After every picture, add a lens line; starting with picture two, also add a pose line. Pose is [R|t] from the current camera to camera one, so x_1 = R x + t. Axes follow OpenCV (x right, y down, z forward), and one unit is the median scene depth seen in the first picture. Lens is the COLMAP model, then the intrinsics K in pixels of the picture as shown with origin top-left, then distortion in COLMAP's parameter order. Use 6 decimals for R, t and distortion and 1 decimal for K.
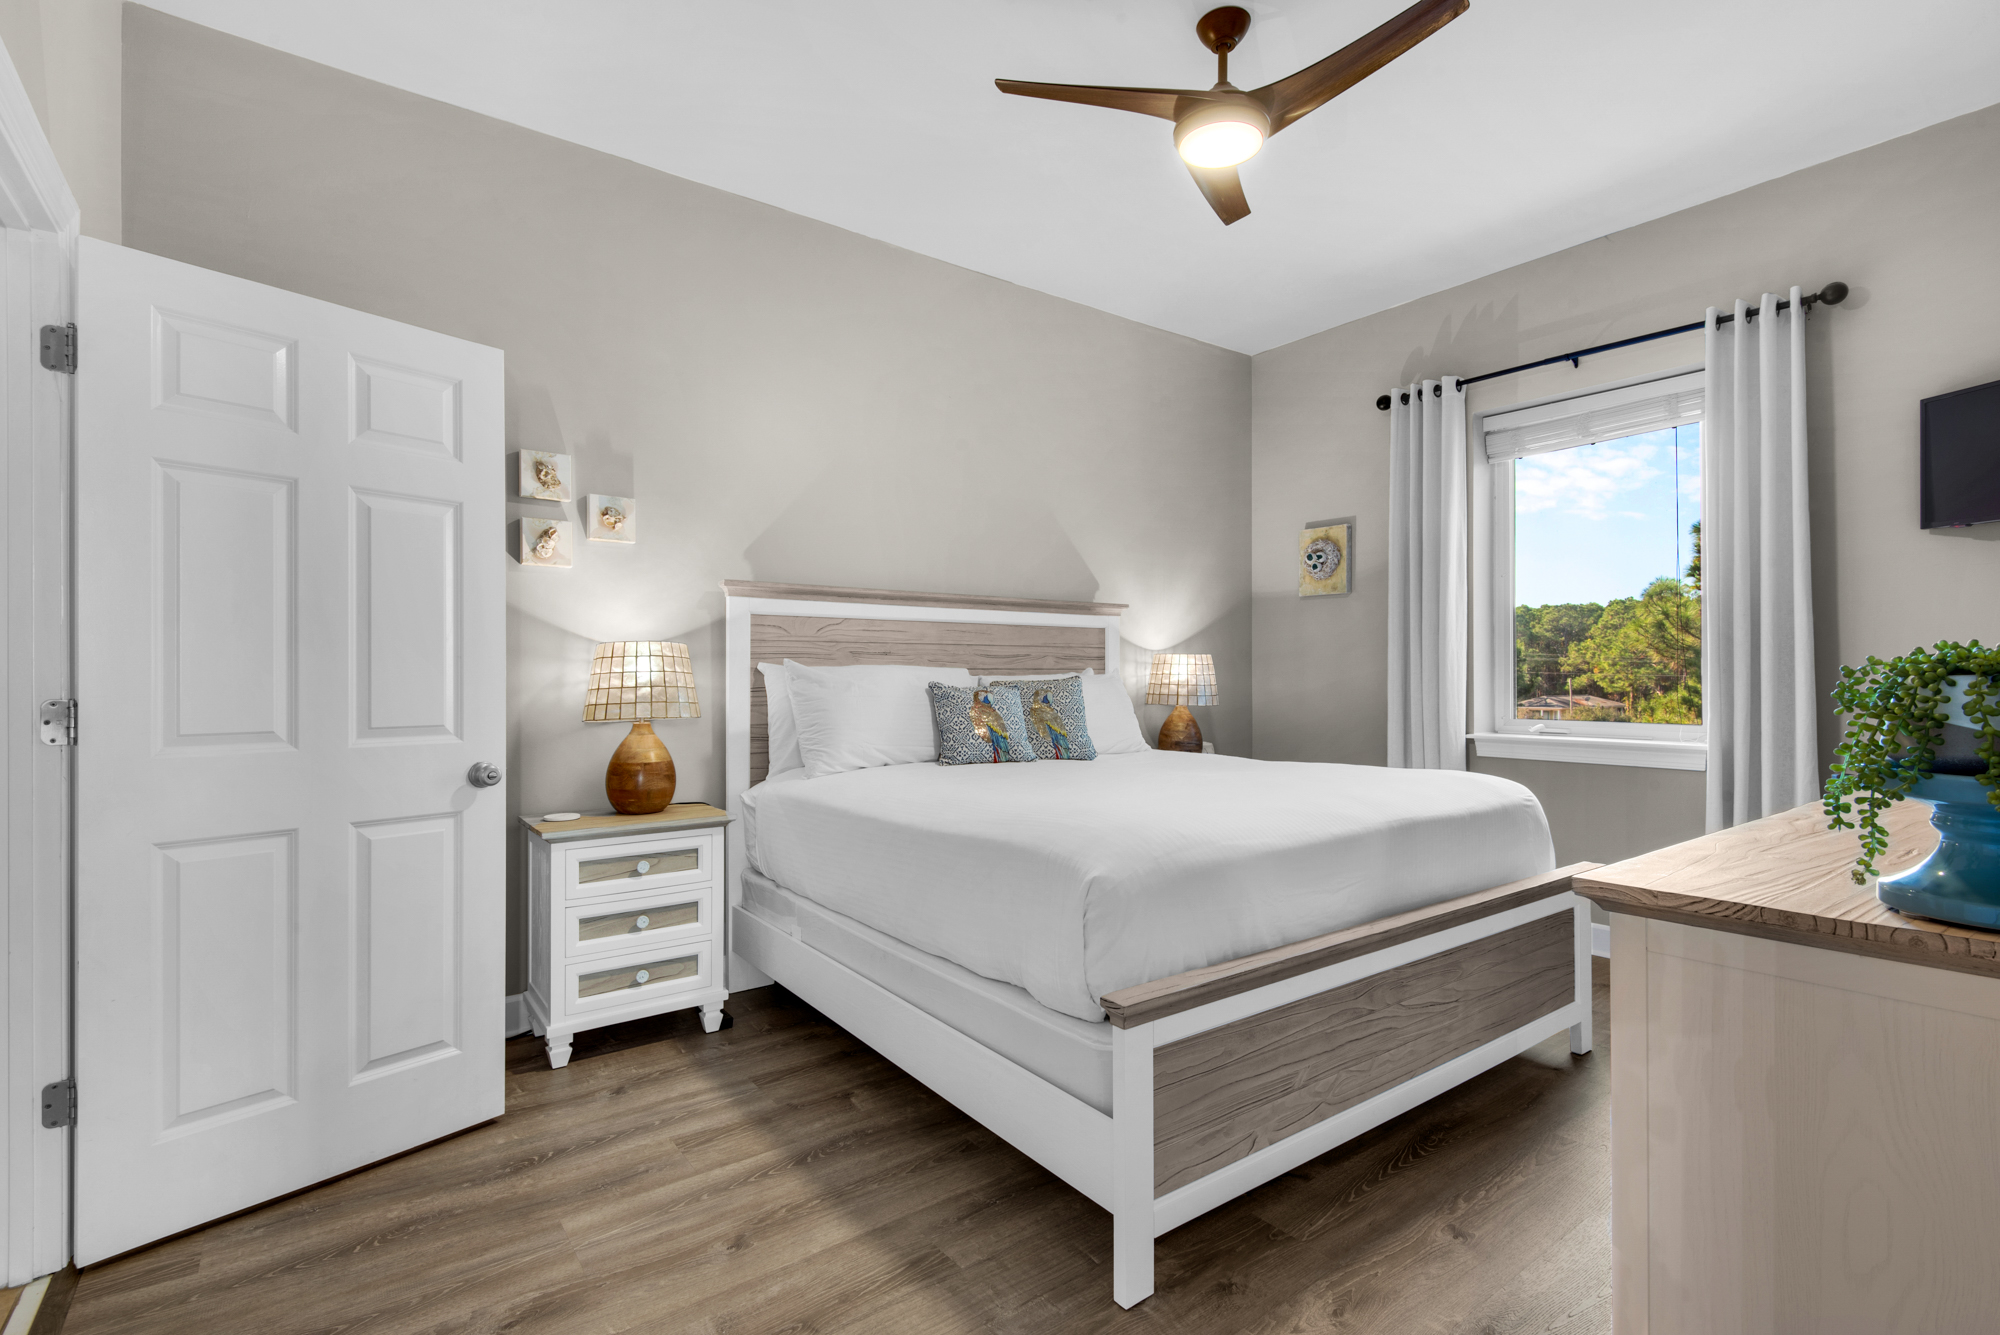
lens RADIAL K [[912.8, 0, 996.0], [0, 912.8, 671.3], [0, 0, 1]] dist [0.013404, -0.005152]
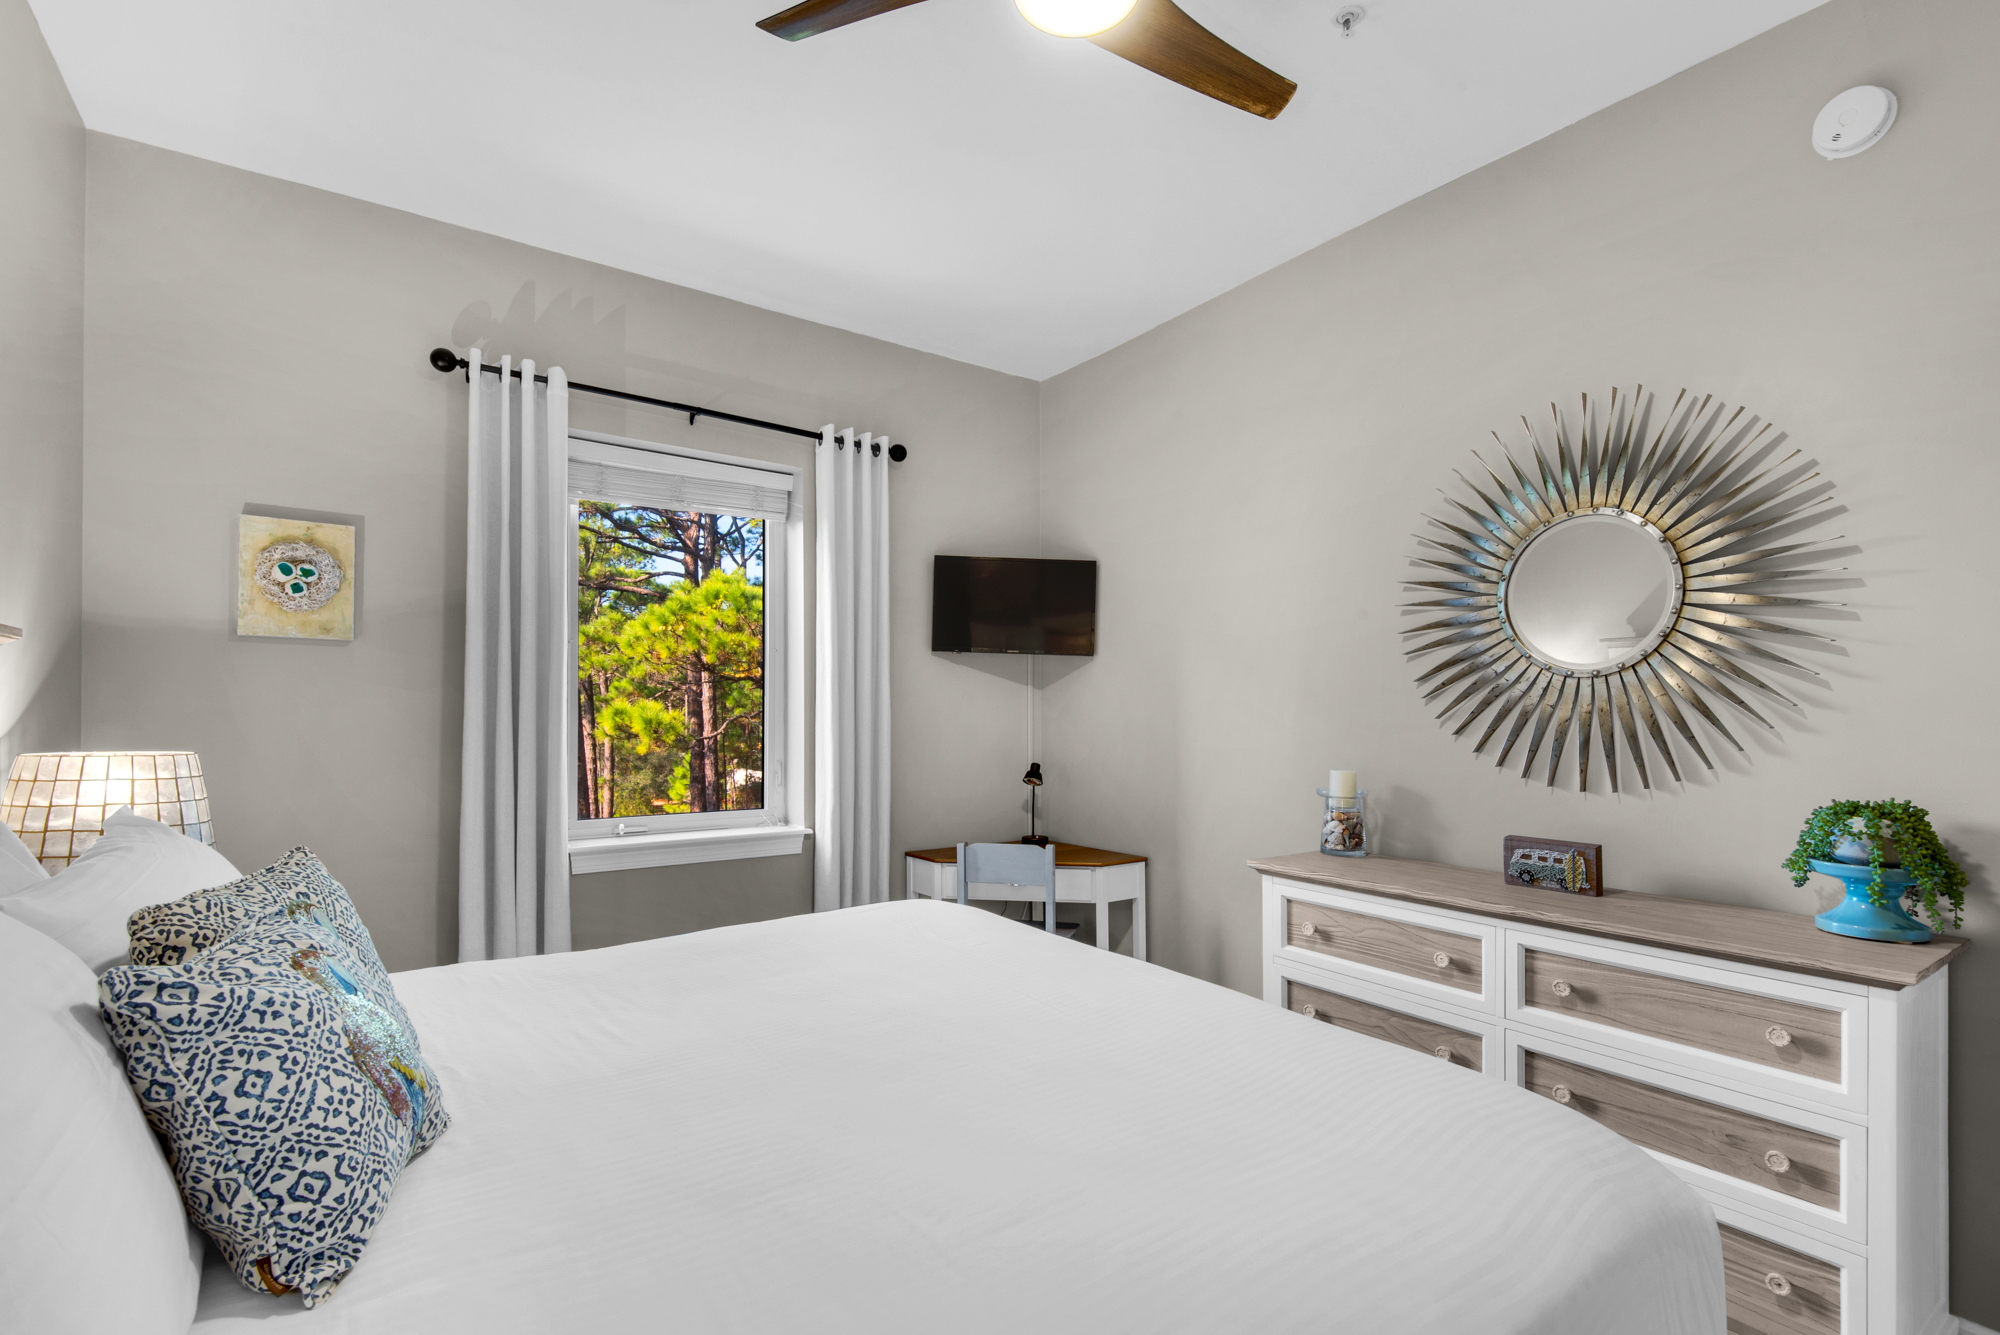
lens RADIAL K [[912.8, 0, 976.0], [0, 912.8, 708.7], [0, 0, 1]] dist [0.013404, -0.005152]
pose [[0.059431, 0.005132, 0.998219, -0.223133], [-0.016486, 0.999855, -0.004159, -0.049034], [-0.998096, -0.016210, 0.059507, 0.608803]]
